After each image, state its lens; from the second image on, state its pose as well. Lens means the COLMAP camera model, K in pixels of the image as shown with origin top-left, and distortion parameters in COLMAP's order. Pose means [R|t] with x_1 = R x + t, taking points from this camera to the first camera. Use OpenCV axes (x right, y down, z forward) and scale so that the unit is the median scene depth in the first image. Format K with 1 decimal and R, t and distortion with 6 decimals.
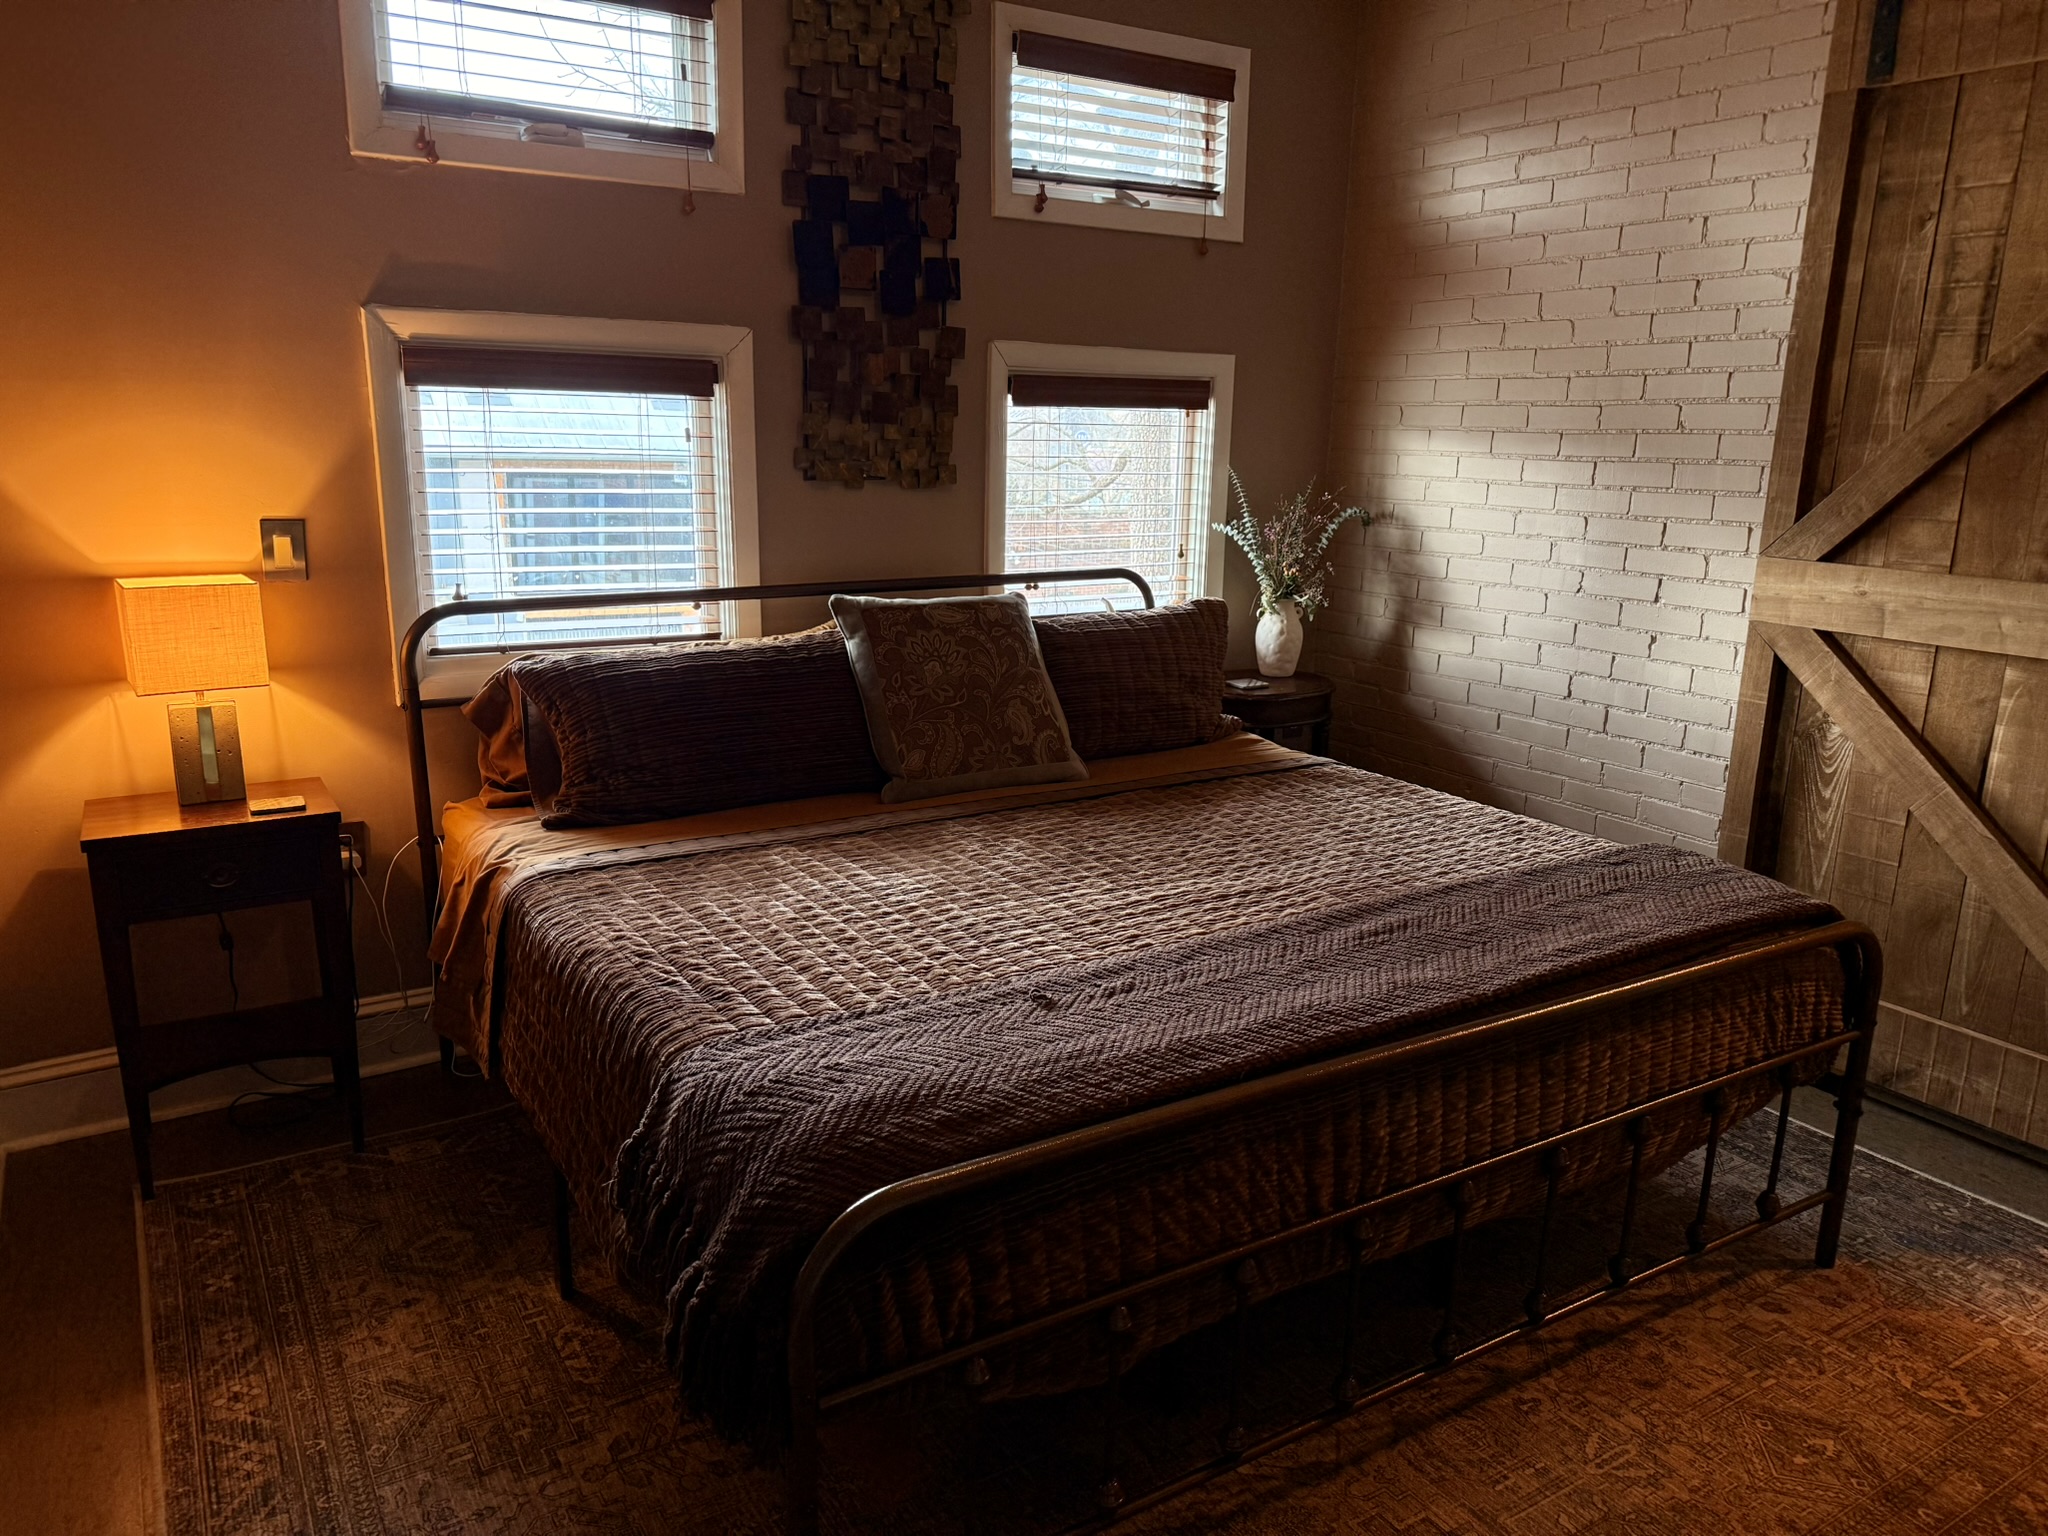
lens RADIAL K [[1452.5, 0, 1024.0], [0, 1452.5, 768.0], [0, 0, 1]] dist [0.193847, -0.333359]
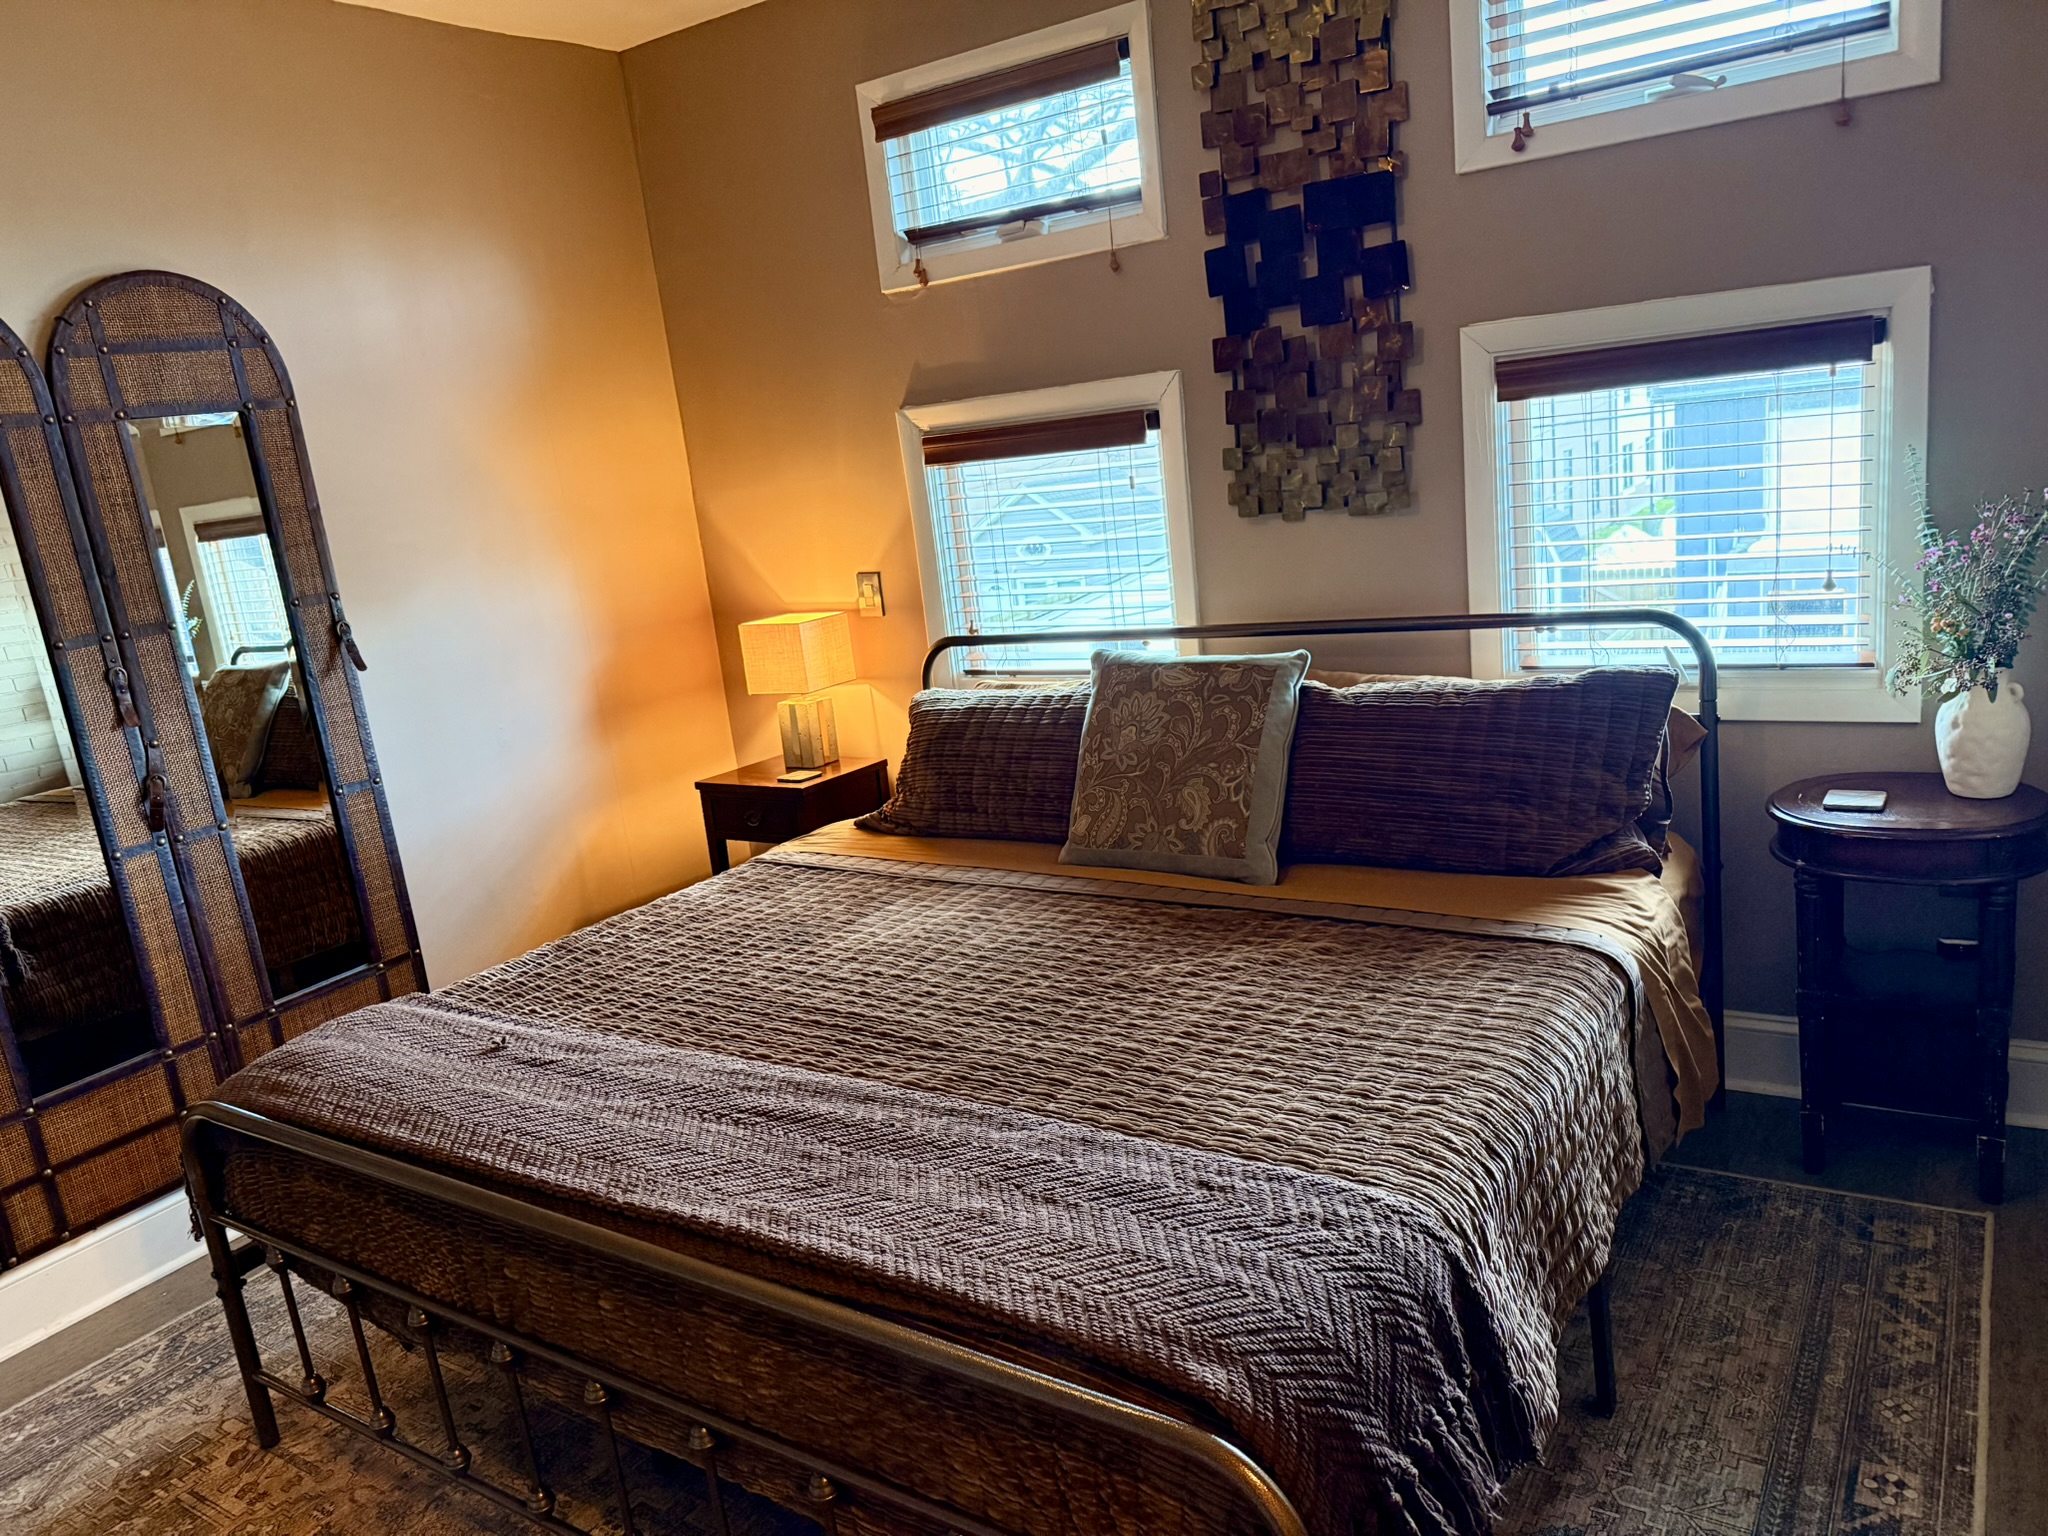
lens RADIAL K [[1449.7, 0, 1024.0], [0, 1449.7, 768.0], [0, 0, 1]] dist [0.059531, -0.065700]
pose [[0.404174, 0.140491, -0.903828, 0.692839], [-0.094995, 0.989238, 0.111287, -0.131320], [0.909736, 0.040880, 0.413170, 0.512108]]
